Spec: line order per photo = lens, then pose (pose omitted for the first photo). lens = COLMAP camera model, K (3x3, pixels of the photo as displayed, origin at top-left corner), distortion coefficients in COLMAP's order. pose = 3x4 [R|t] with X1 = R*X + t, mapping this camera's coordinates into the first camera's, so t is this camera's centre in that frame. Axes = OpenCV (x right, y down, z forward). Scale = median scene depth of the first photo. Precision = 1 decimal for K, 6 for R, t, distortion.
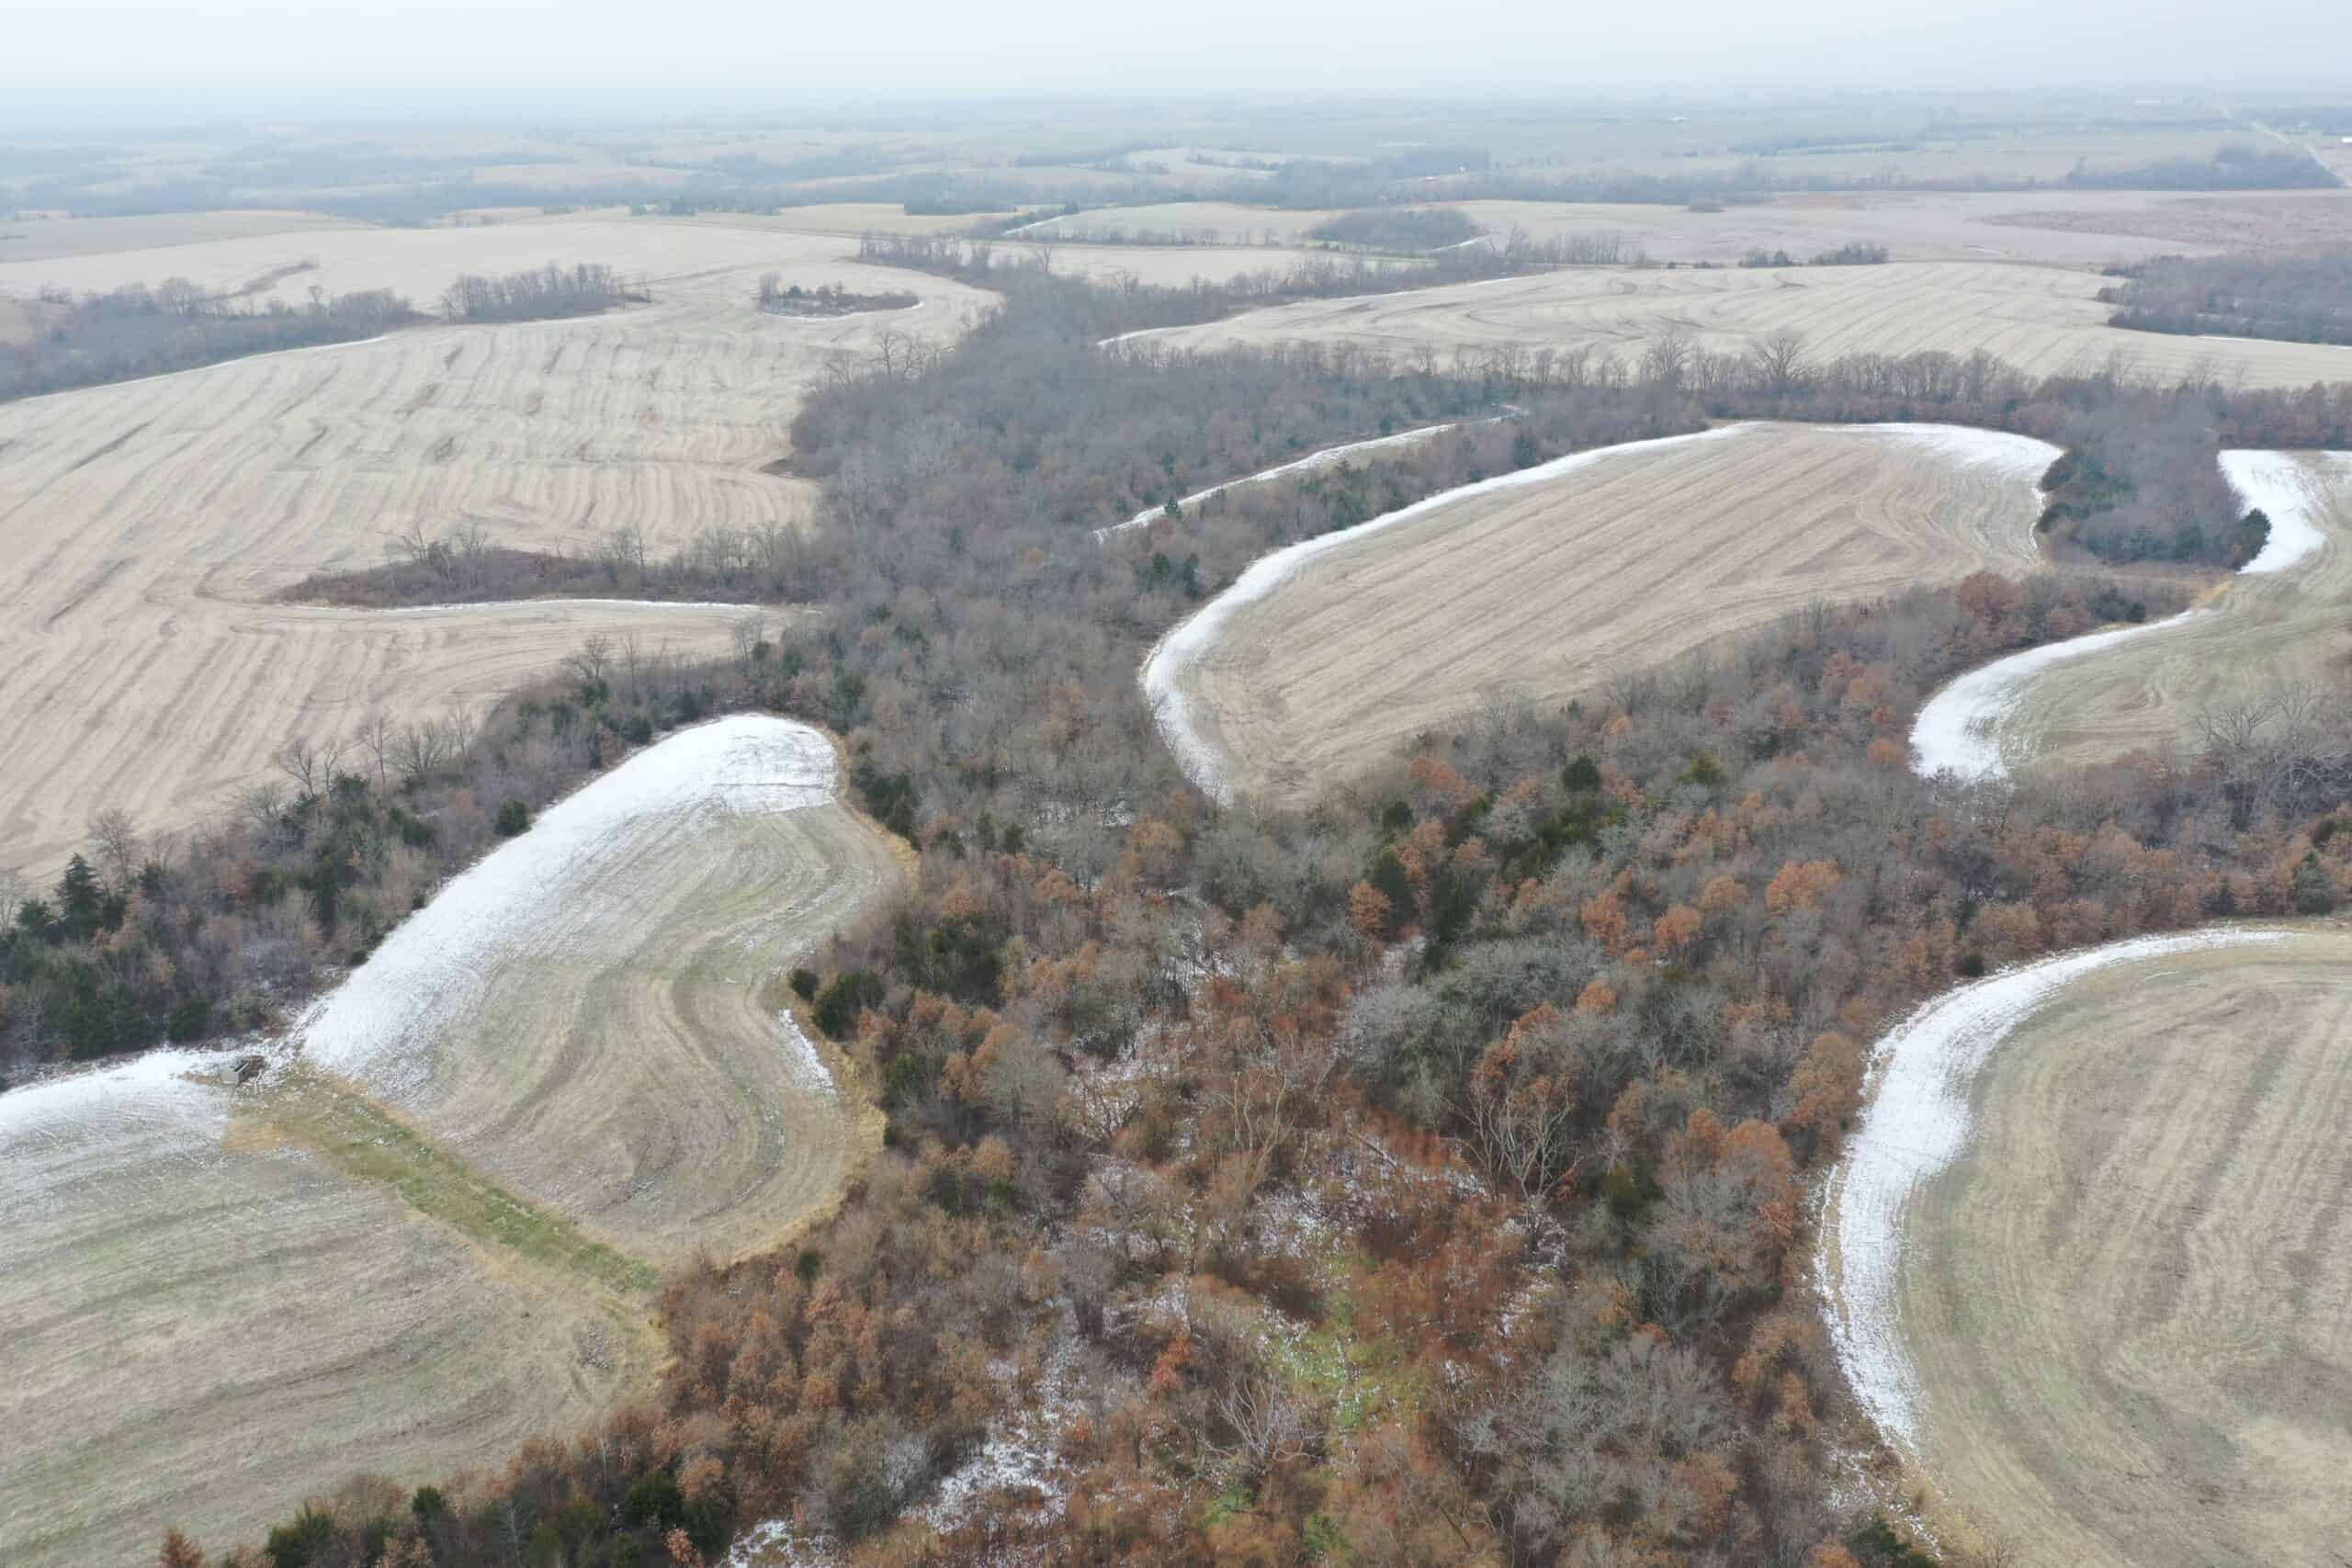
lens RADIAL K [[1851.3, 0, 1168.5], [0, 1851.3, 785.0], [0, 0, 1]] dist [-0.005432, 0.004220]
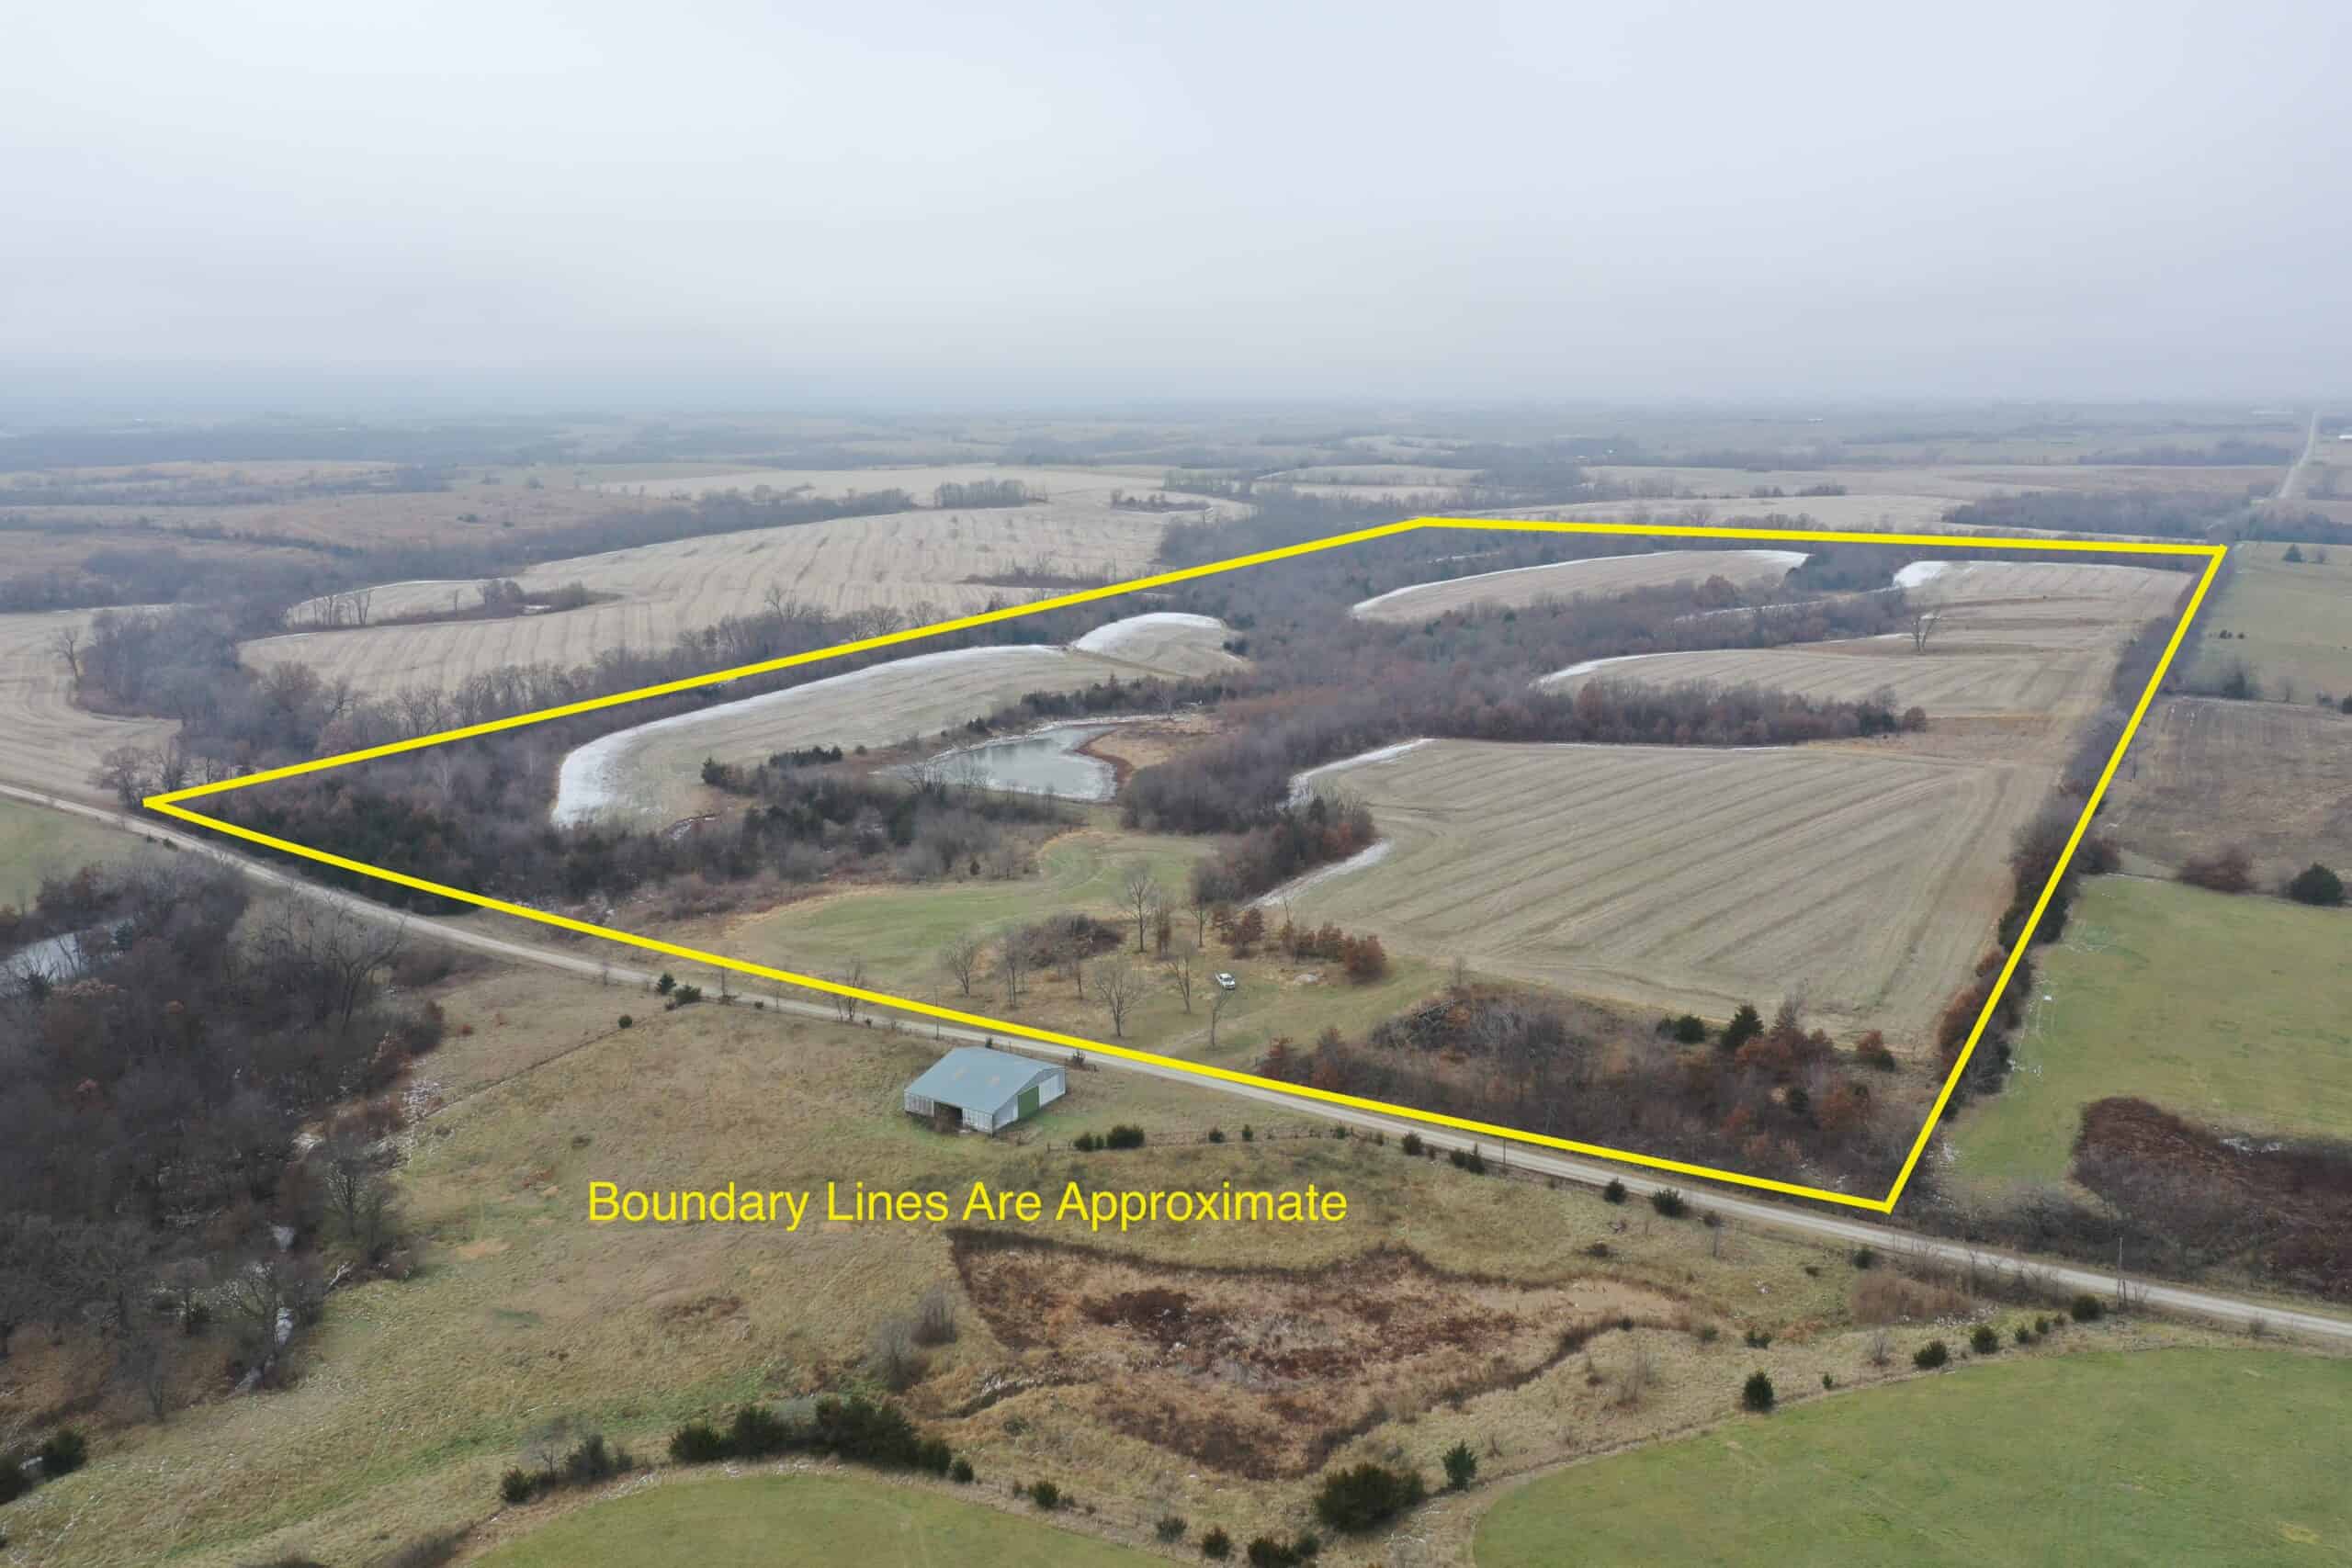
lens RADIAL K [[1855.4, 0, 1167.9], [0, 1855.4, 775.0], [0, 0, 1]] dist [-0.005280, 0.003248]
pose [[0.993325, 0.032707, -0.110619, 0.020784], [-0.049805, 0.986576, -0.155525, 0.337445], [0.104047, 0.159996, 0.981619, -0.833183]]
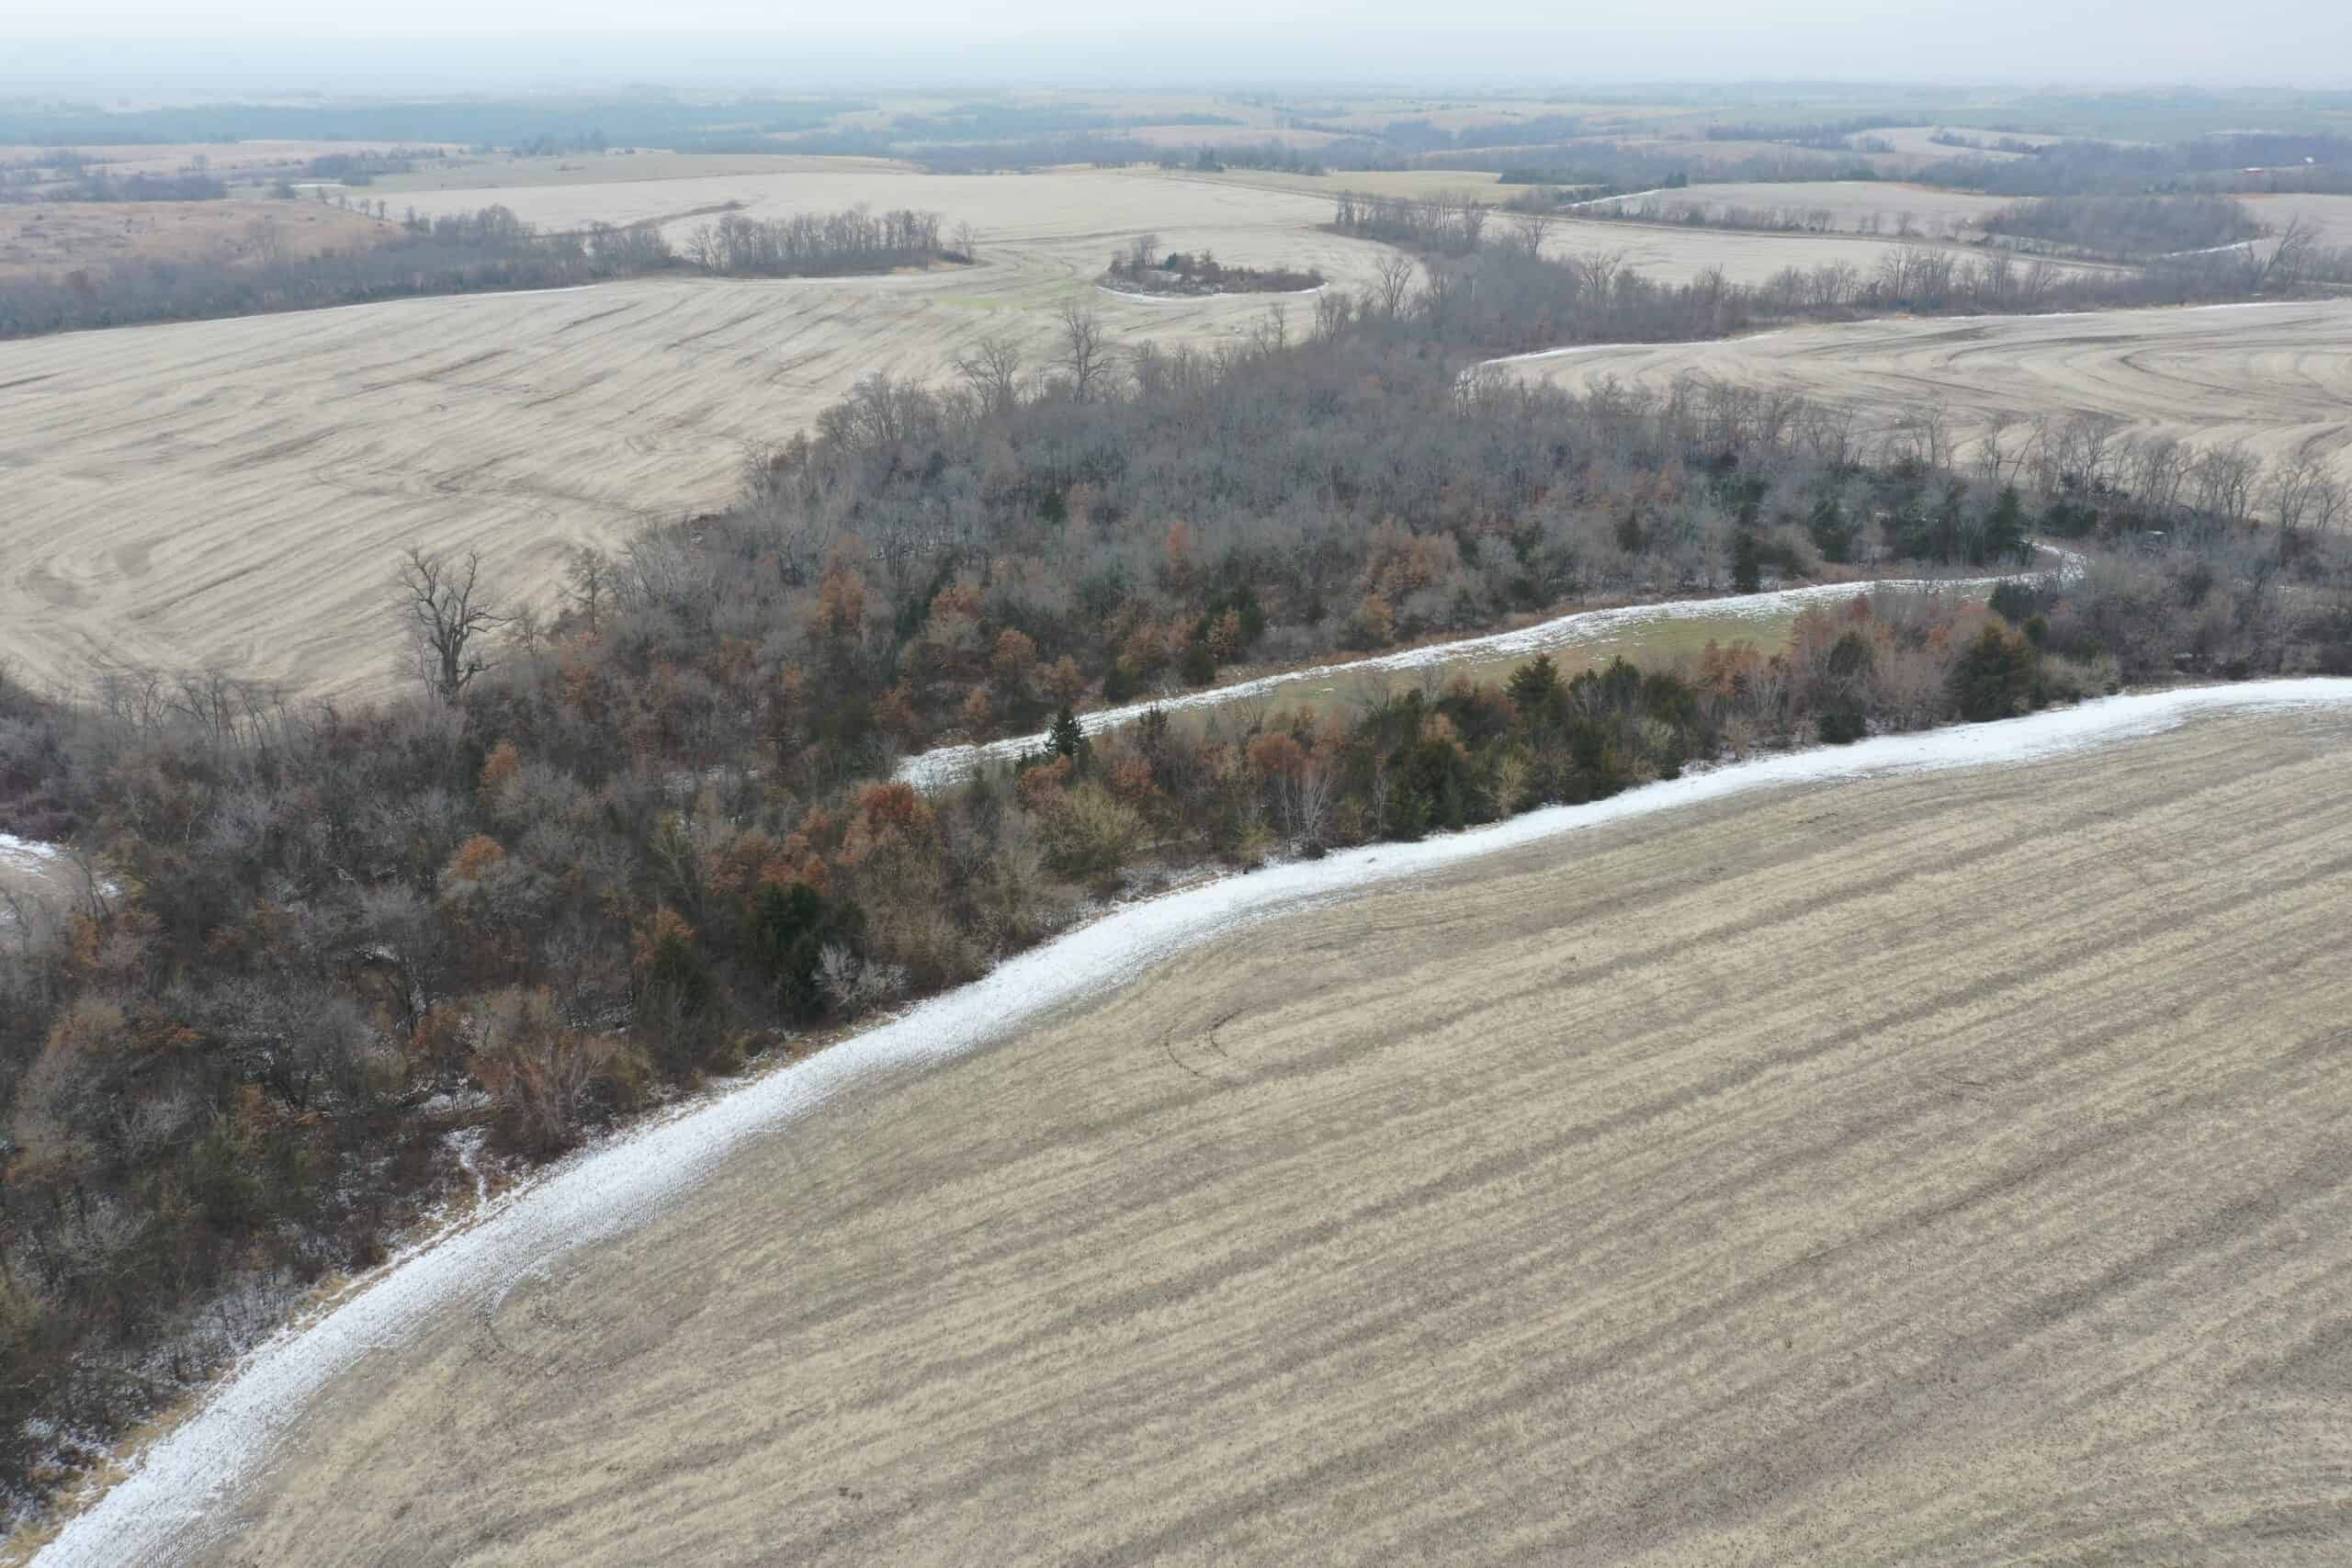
lens RADIAL K [[1853.2, 0, 1165.1], [0, 1853.2, 783.8], [0, 0, 1]] dist [-0.004487, -0.004313]
pose [[0.917265, 0.155924, -0.366488, 0.164810], [-0.154061, 0.987458, 0.034527, -0.130806], [0.367275, 0.024791, 0.929782, 0.481754]]
